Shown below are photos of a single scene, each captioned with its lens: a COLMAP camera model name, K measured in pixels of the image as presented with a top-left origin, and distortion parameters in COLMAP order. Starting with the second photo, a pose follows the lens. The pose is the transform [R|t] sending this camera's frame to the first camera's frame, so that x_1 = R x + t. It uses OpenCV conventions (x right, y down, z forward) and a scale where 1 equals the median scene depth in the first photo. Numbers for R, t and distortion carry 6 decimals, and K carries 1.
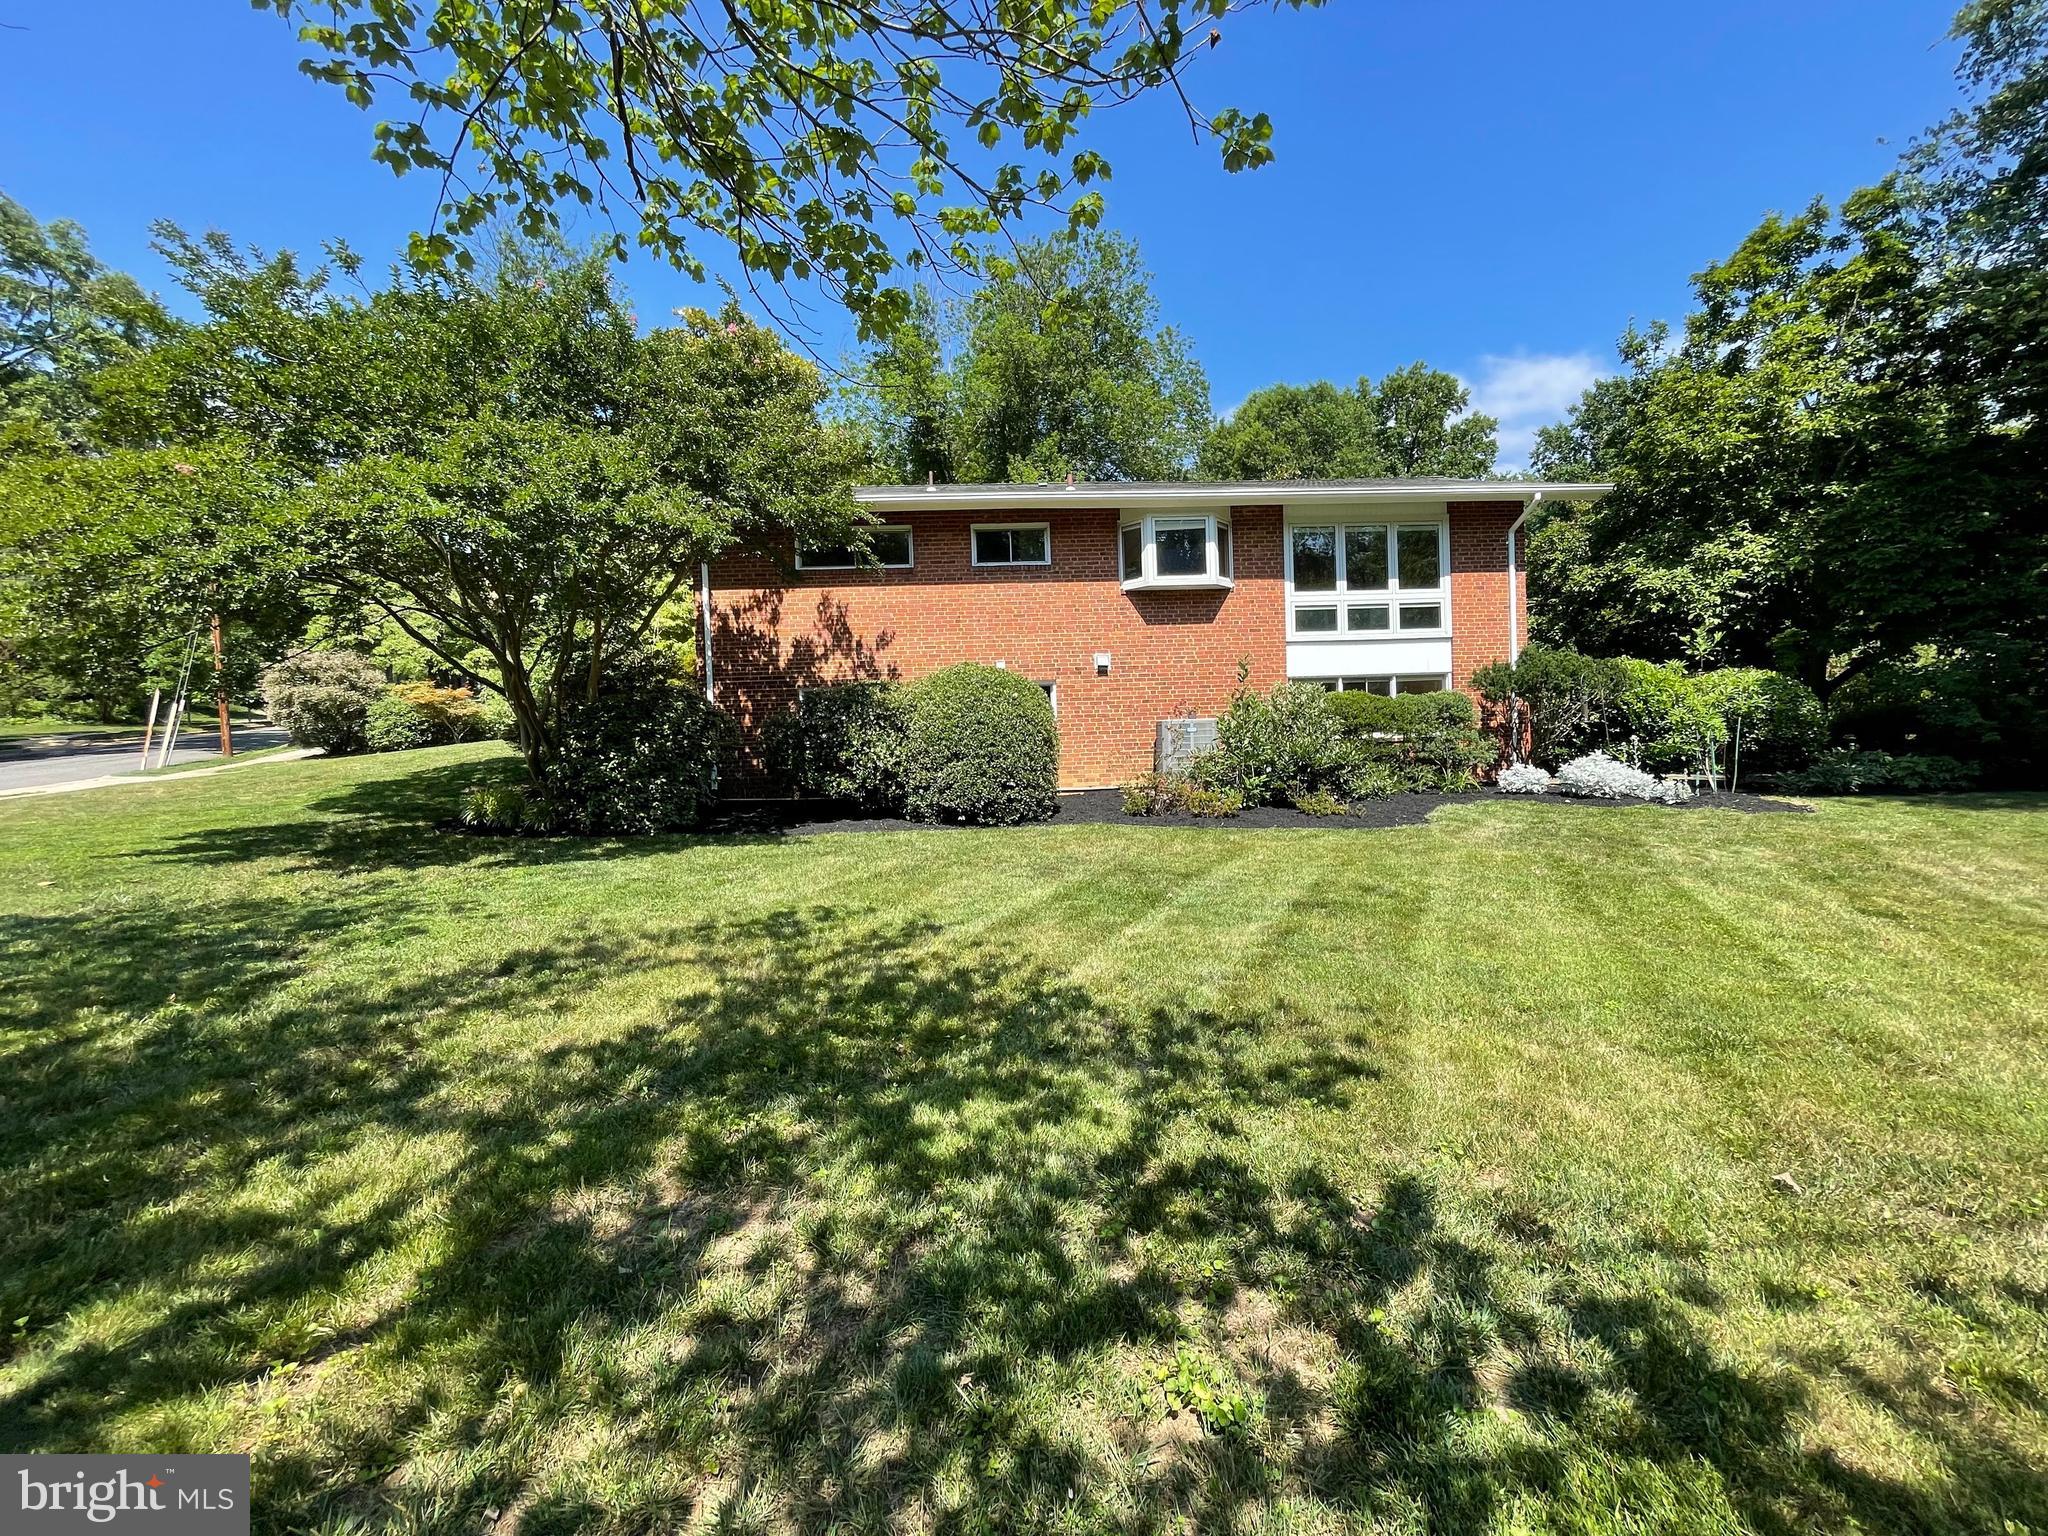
lens RADIAL K [[816.0, 0, 1023.8], [0, 816.0, 761.8], [0, 0, 1]] dist [0.002498, 0.000070]
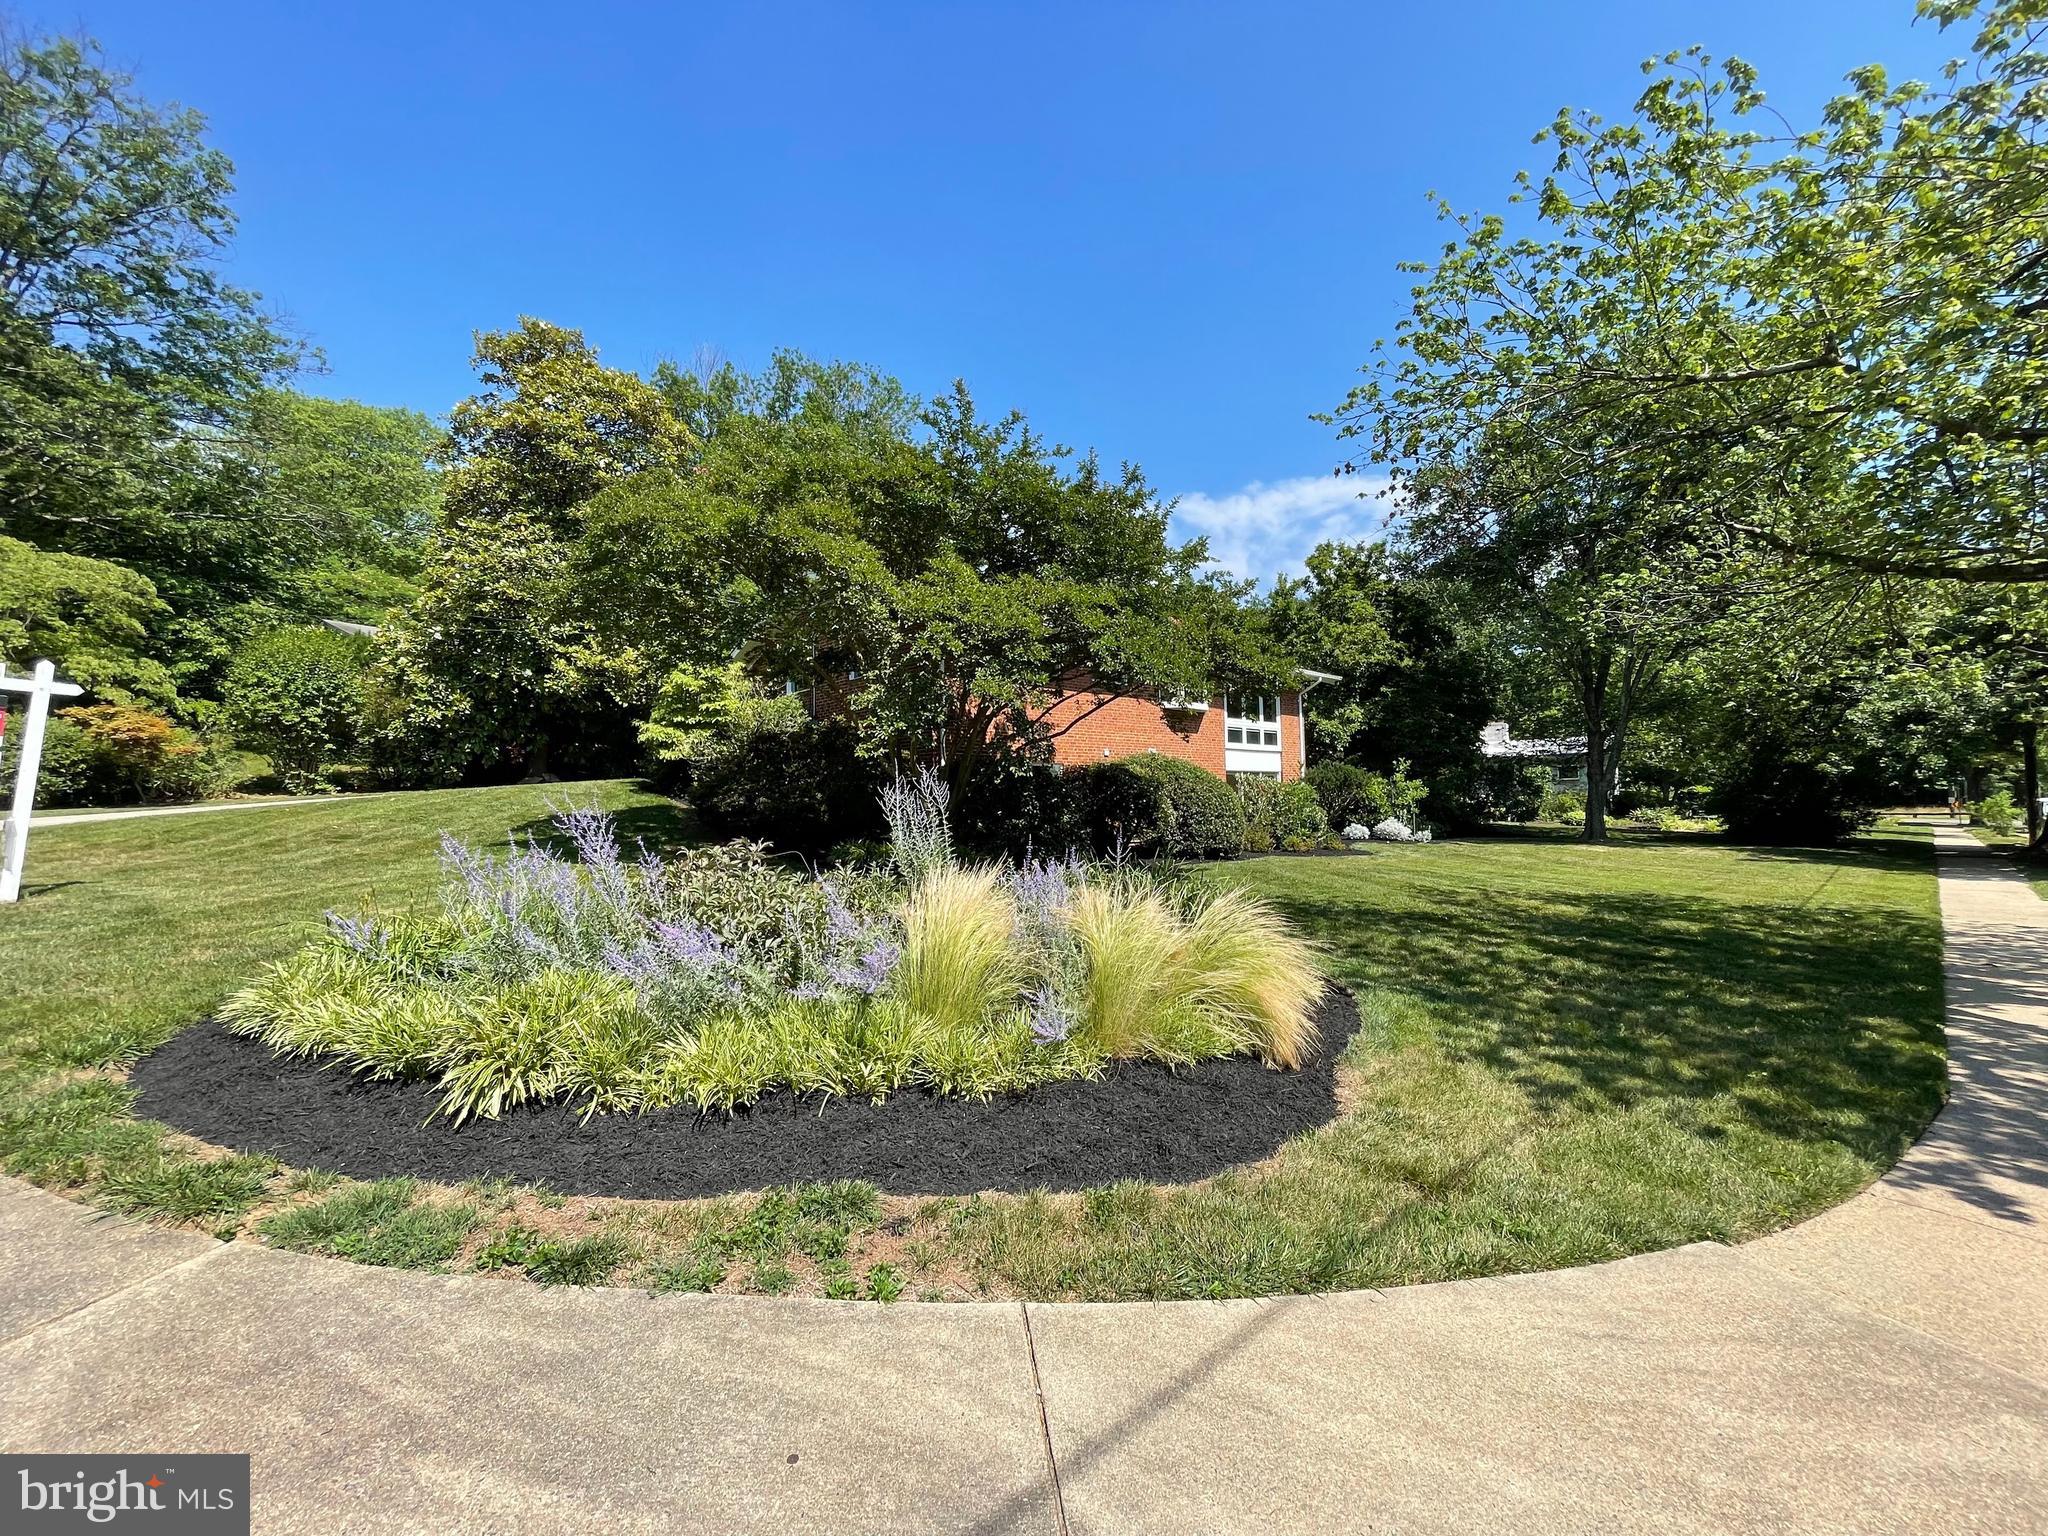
lens RADIAL K [[816.0, 0, 1025.1], [0, 816.0, 774.0], [0, 0, 1]] dist [0.002498, 0.000070]
pose [[0.783422, 0.043627, 0.619957, -0.989589], [0.000713, 0.997469, -0.071093, 0.017742], [-0.621490, 0.056138, 0.781409, -0.011739]]
